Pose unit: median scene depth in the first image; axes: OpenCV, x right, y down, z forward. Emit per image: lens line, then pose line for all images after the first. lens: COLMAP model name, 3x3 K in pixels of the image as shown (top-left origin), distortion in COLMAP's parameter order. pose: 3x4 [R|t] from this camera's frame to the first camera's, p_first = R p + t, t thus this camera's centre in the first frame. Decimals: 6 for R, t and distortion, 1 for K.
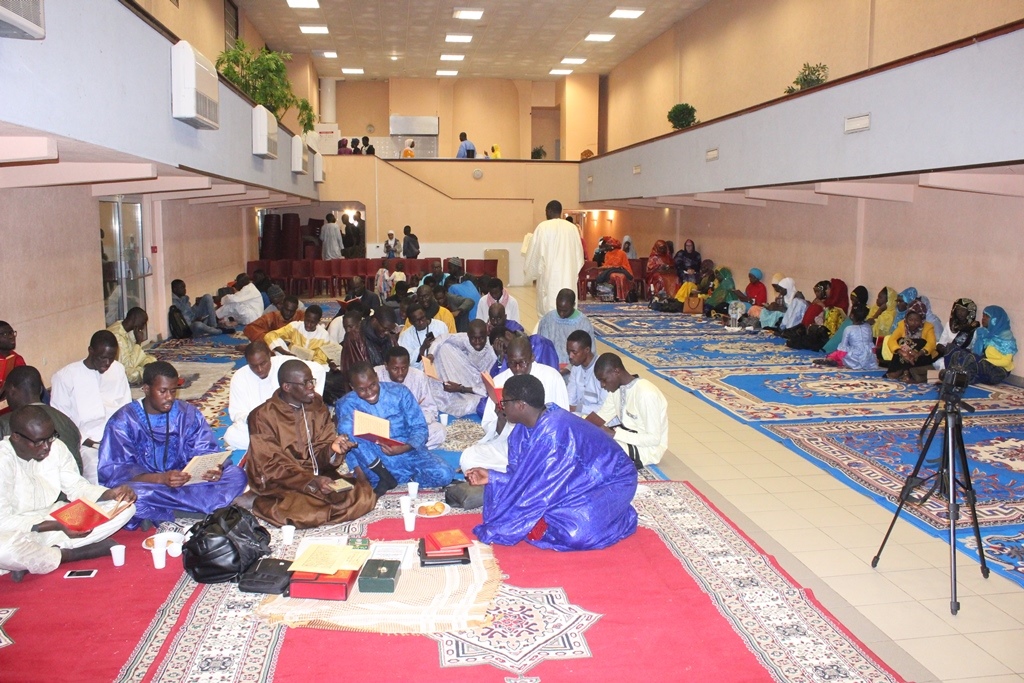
lens RADIAL K [[860.6, 0, 512.0], [0, 860.6, 341.5], [0, 0, 1]] dist [-0.115558, 0.093911]
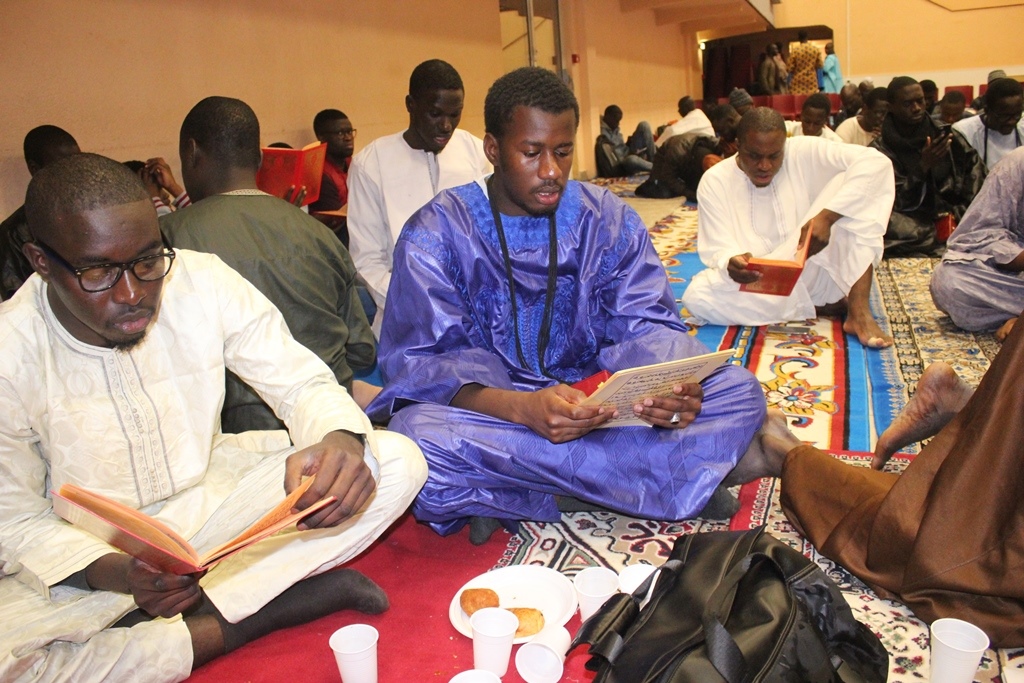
lens RADIAL K [[860.6, 0, 512.0], [0, 860.6, 341.5], [0, 0, 1]] dist [-0.115558, 0.093911]
pose [[0.879861, 0.049385, -0.472659, -0.241287], [0.017203, 0.990624, 0.135527, 0.087941], [0.474920, -0.127376, 0.870762, 0.658152]]
